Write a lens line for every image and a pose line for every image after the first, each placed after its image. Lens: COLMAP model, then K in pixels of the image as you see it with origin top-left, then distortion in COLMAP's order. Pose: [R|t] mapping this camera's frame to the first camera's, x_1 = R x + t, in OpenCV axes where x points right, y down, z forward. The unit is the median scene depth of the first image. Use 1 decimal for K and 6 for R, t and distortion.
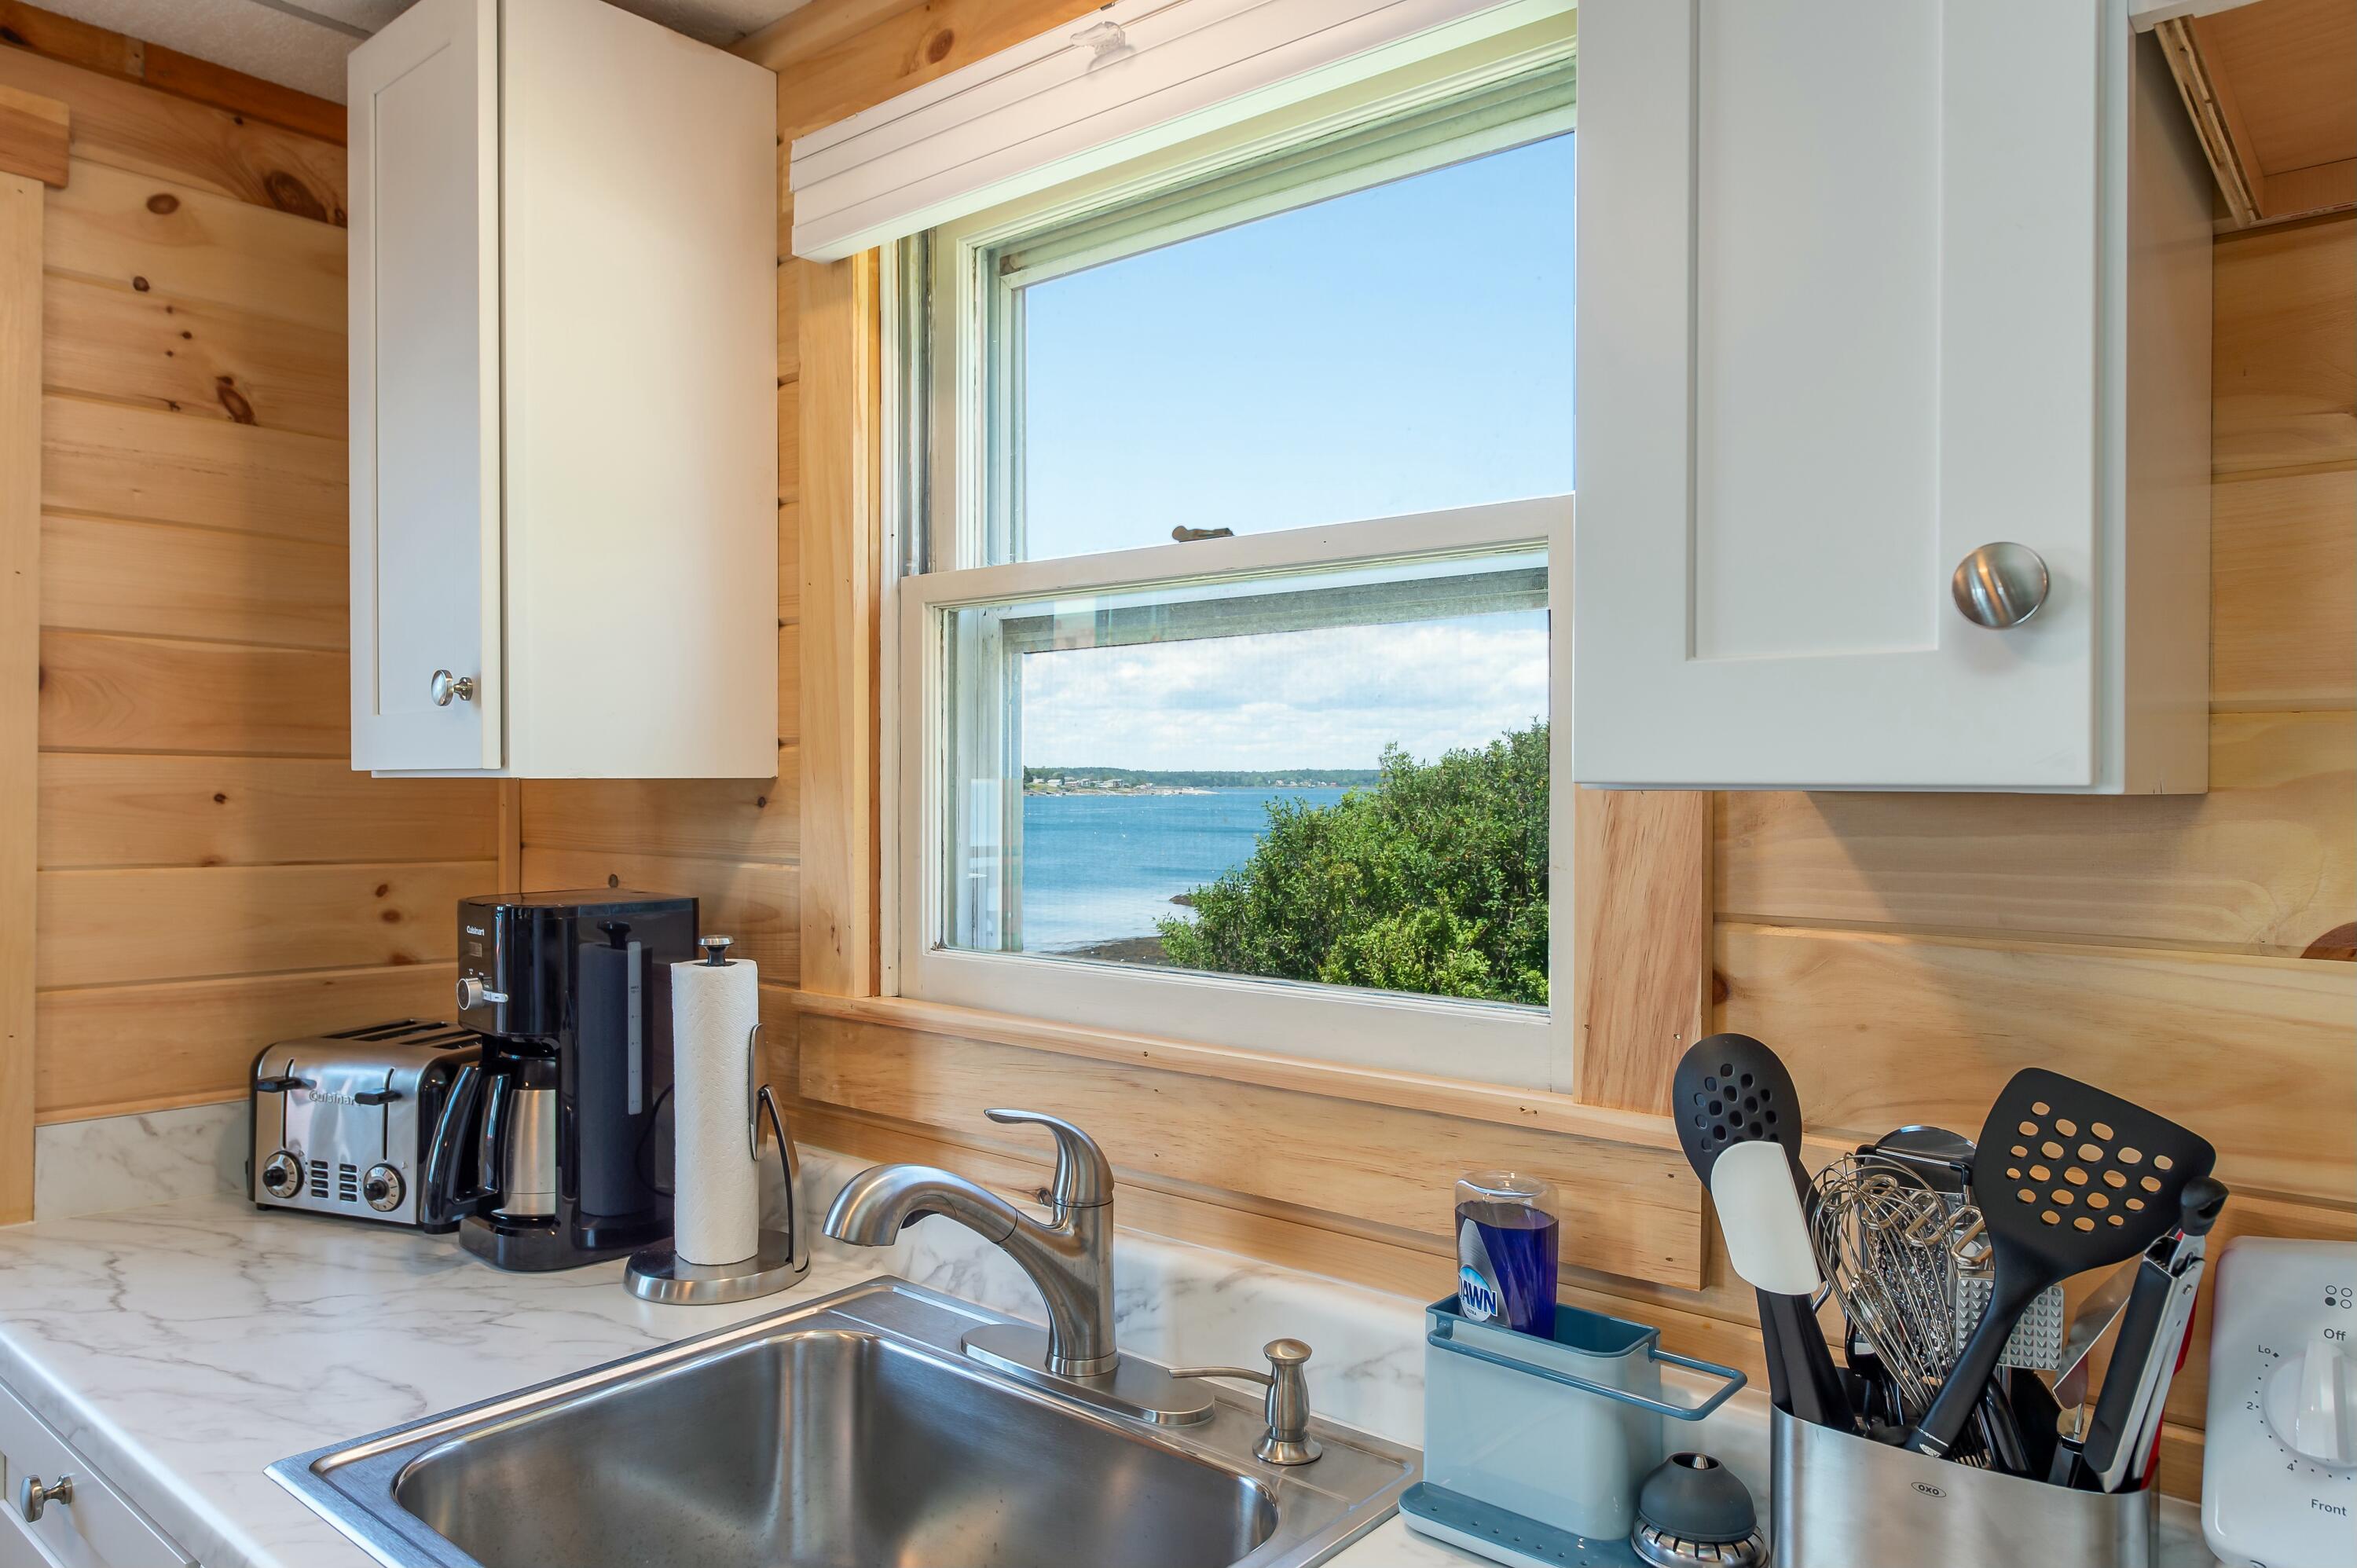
lens RADIAL K [[1548.6, 0, 1169.3], [0, 1548.6, 791.1], [0, 0, 1]] dist [0.000381, -0.004716]
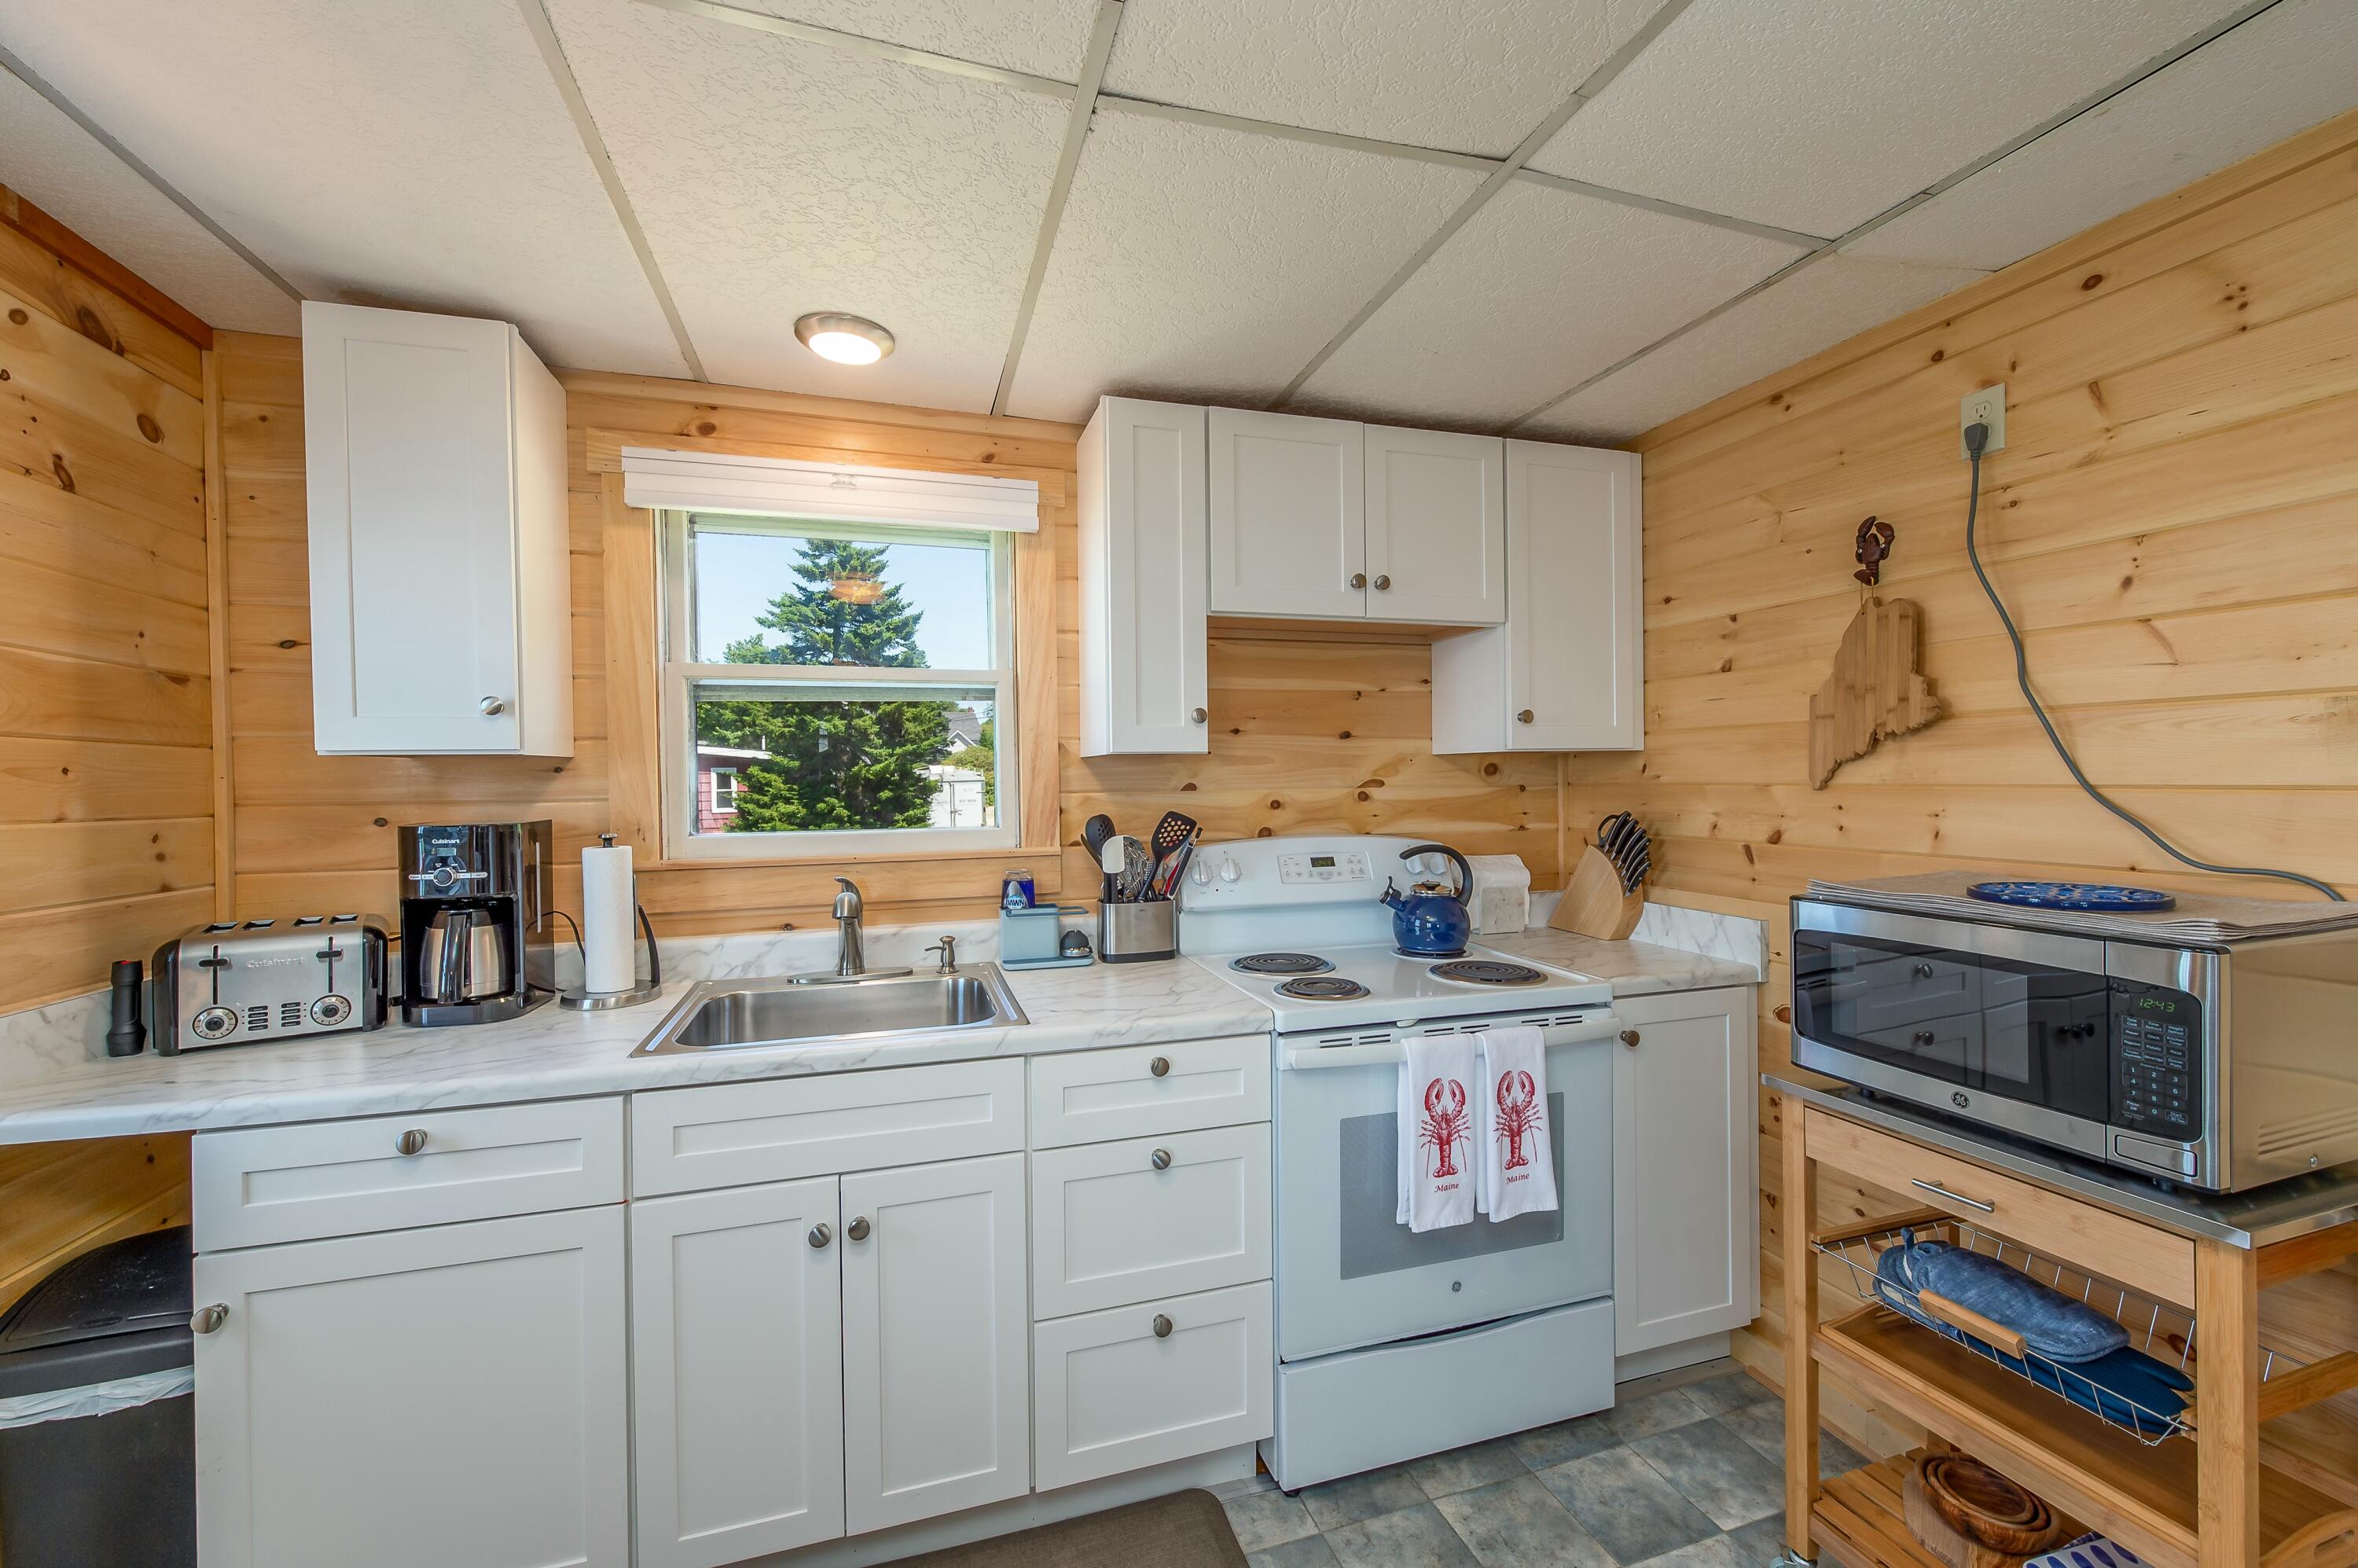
lens RADIAL K [[927.7, 0, 1163.7], [0, 927.7, 784.8], [0, 0, 1]] dist [0.006461, -0.003197]
pose [[0.542840, -0.018934, 0.839622, -0.911789], [0.018935, 0.999768, 0.010304, 0.030972], [-0.839622, 0.010305, 0.543073, -0.274665]]
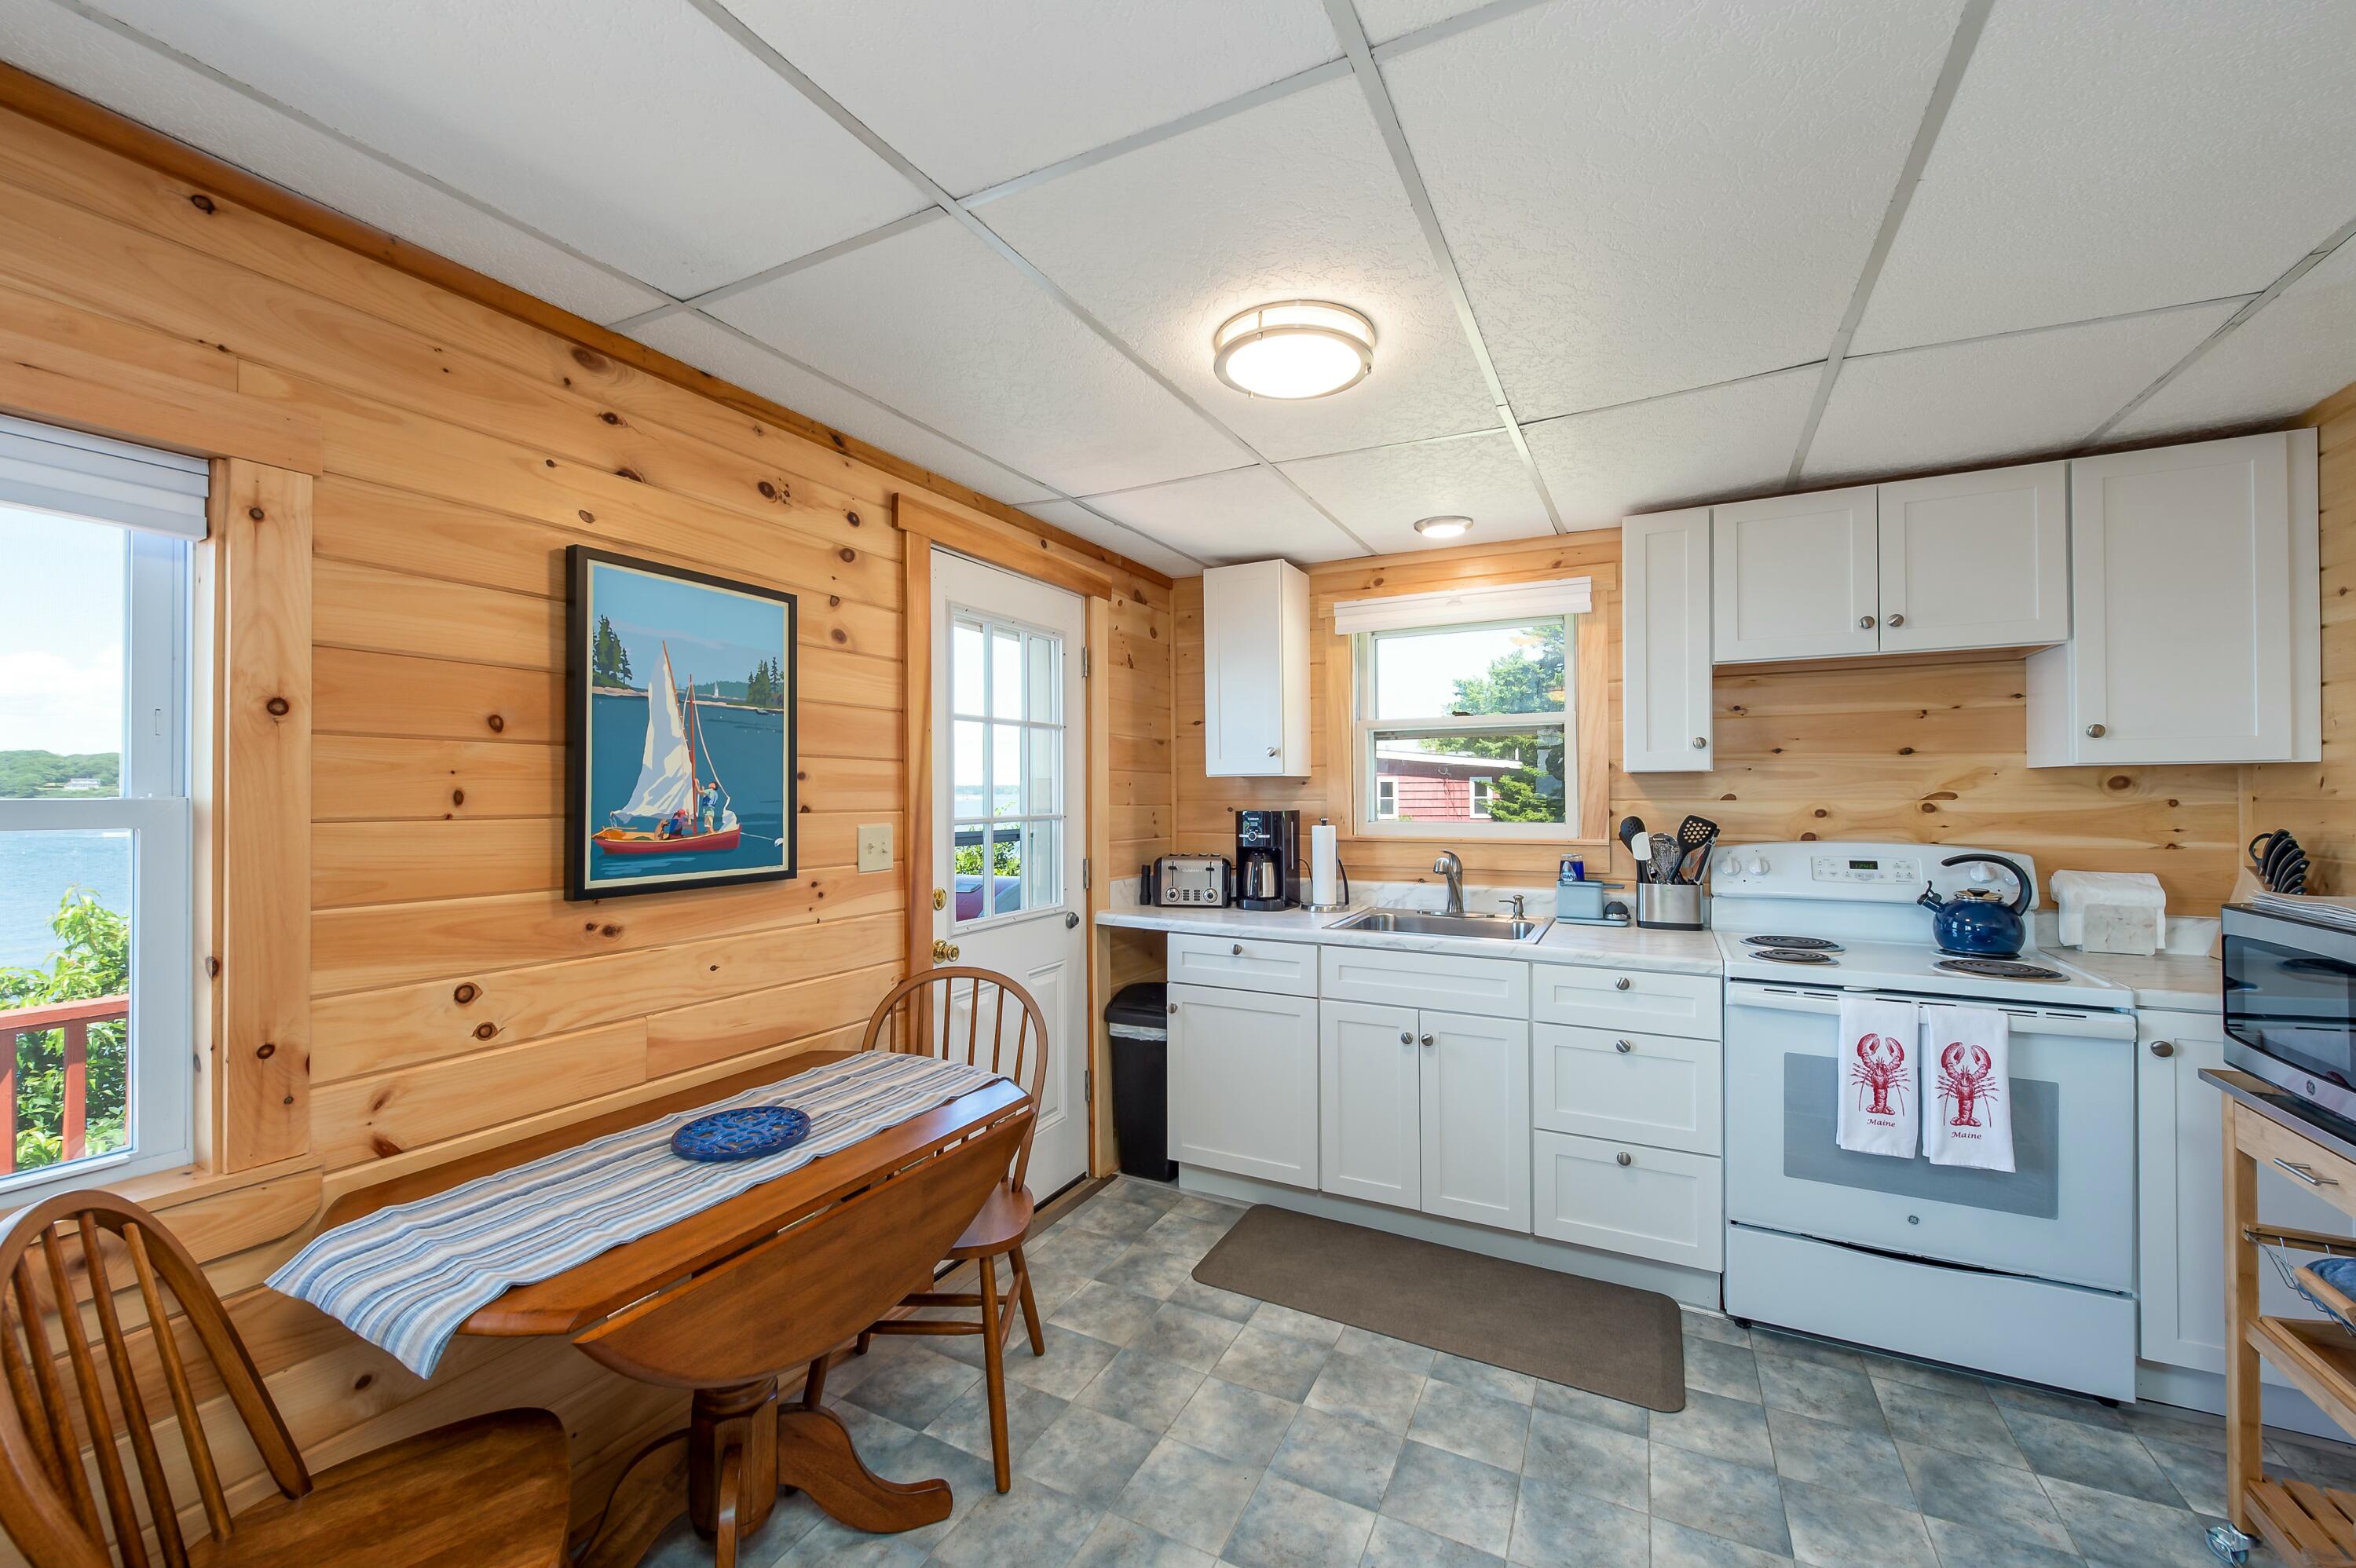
lens RADIAL K [[922.0, 0, 1170.0], [0, 922.0, 786.8], [0, 0, 1]] dist [0.000885, -0.000571]
pose [[0.975932, -0.009369, 0.217875, -1.122939], [0.011677, 0.999889, -0.009307, 0.034299], [-0.217764, 0.011627, 0.975932, -1.066562]]
